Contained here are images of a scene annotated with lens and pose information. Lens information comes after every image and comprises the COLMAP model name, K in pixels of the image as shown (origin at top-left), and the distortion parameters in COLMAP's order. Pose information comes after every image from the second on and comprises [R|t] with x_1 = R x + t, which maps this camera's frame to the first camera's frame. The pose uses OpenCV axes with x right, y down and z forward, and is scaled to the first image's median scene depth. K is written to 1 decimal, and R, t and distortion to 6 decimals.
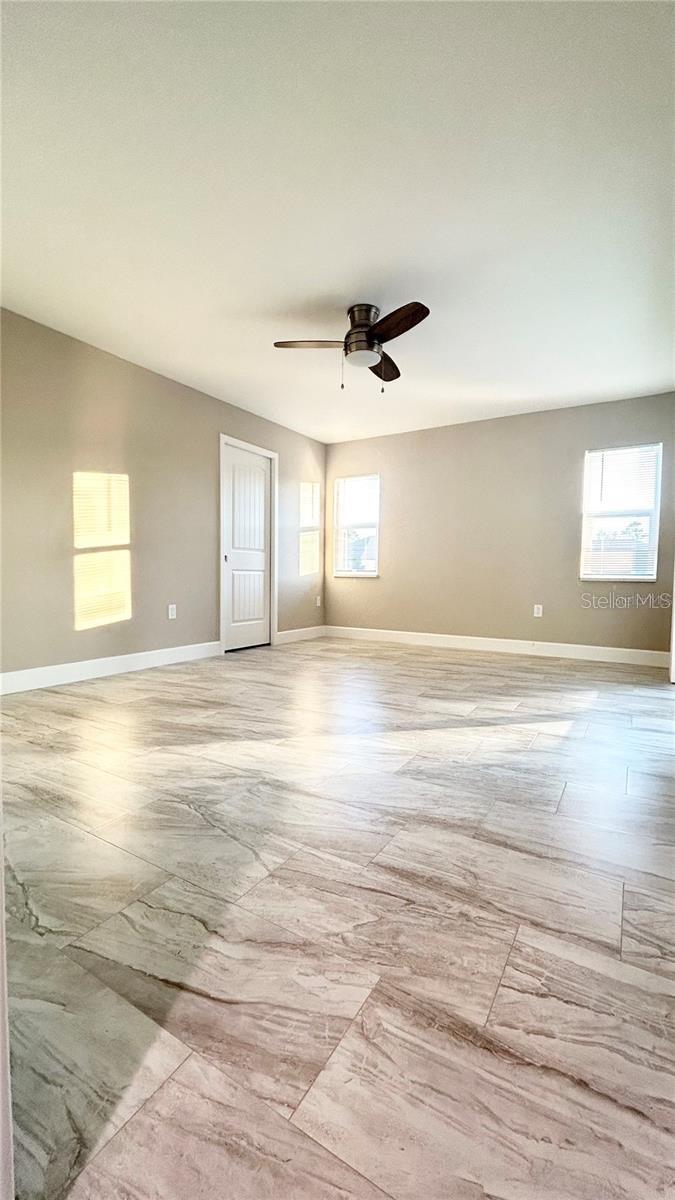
lens RADIAL K [[488.0, 0, 339.0], [0, 488.0, 600.8], [0, 0, 1]] dist [-0.000494, 0.001047]
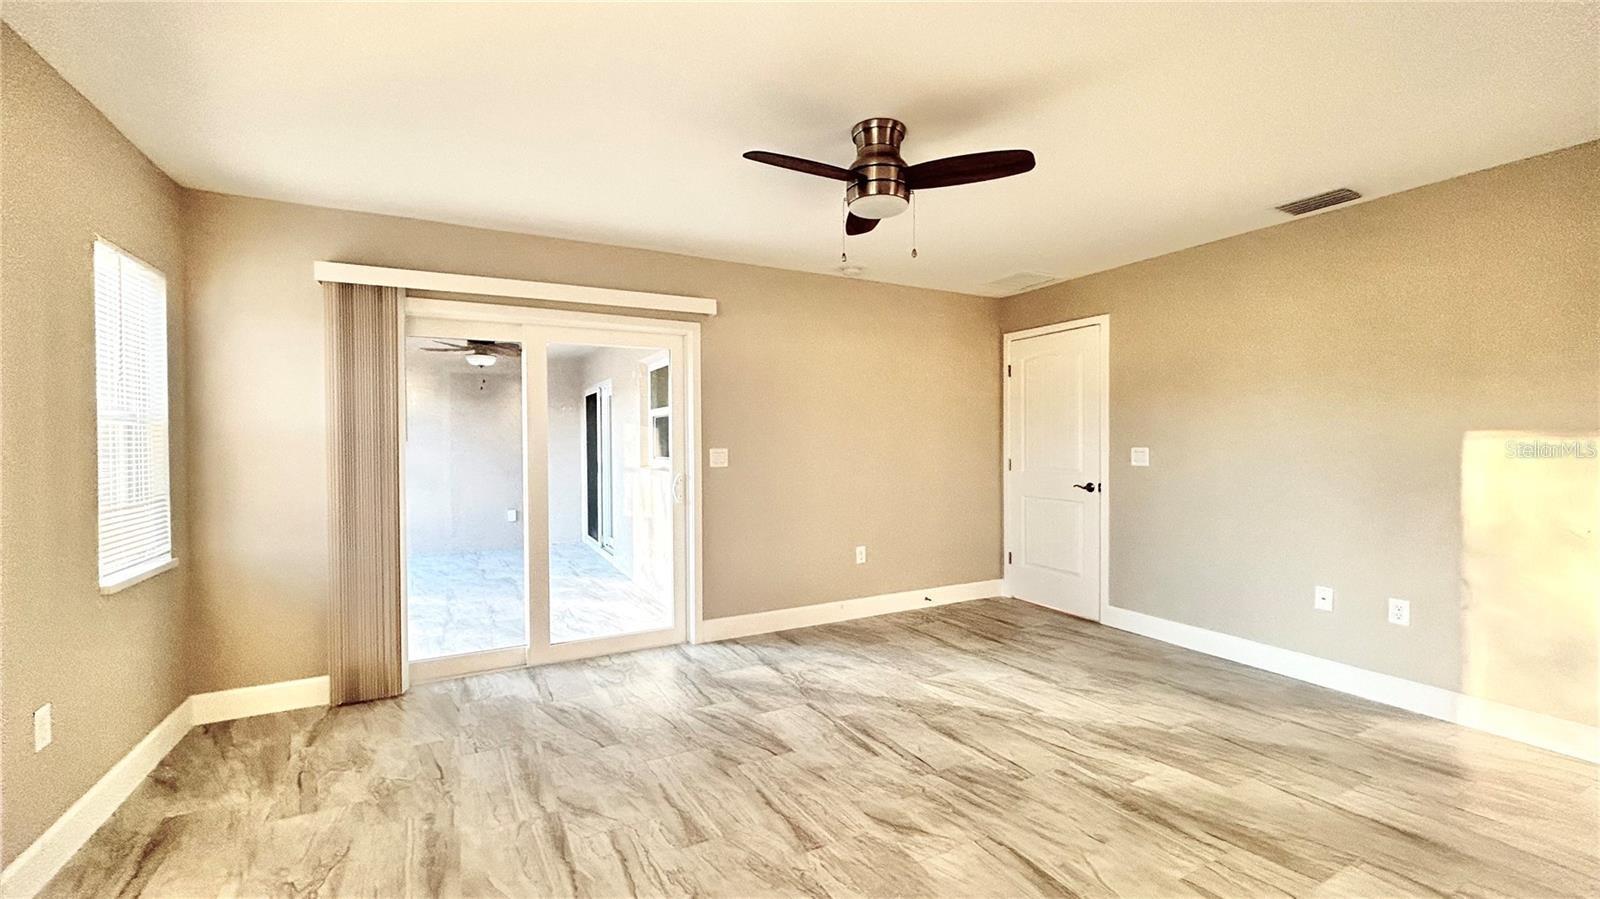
lens RADIAL K [[650.7, 0, 801.2], [0, 650.7, 448.4], [0, 0, 1]] dist [-0.000494, 0.001047]
pose [[-0.861597, -0.006350, 0.507552, -0.351539], [0.027919, 0.997815, 0.059876, -0.314947], [-0.506824, 0.065759, -0.859538, 2.209295]]
